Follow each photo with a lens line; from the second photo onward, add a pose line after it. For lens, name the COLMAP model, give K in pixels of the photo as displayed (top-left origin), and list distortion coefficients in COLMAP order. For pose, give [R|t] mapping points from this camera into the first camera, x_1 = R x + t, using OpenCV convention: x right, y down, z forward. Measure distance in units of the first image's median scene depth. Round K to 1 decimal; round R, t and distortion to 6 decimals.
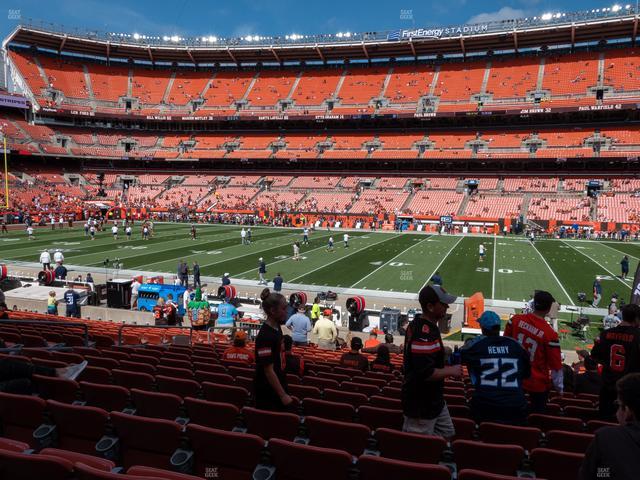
lens RADIAL K [[512.3, 0, 319.1], [0, 512.3, 239.8], [0, 0, 1]] dist [-0.008824, 0.024714]
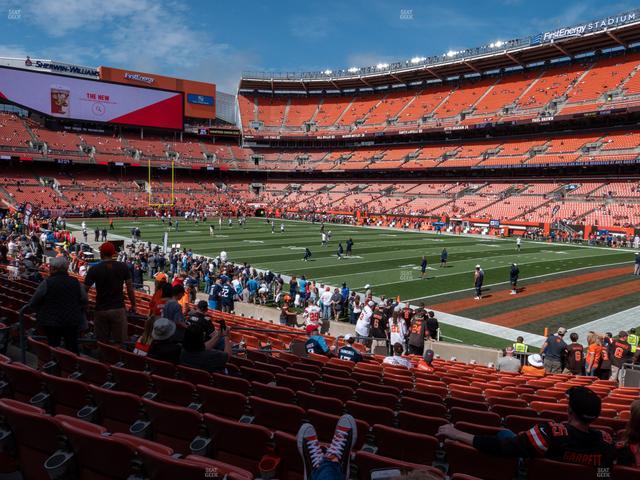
lens RADIAL K [[518.9, 0, 326.1], [0, 518.9, 235.3], [0, 0, 1]] dist [-0.022833, 0.053273]
pose [[0.842966, 0.043423, -0.536211, 0.371340], [-0.057197, 0.998322, -0.009073, 0.008144], [0.534917, 0.038318, 0.844035, -0.042778]]
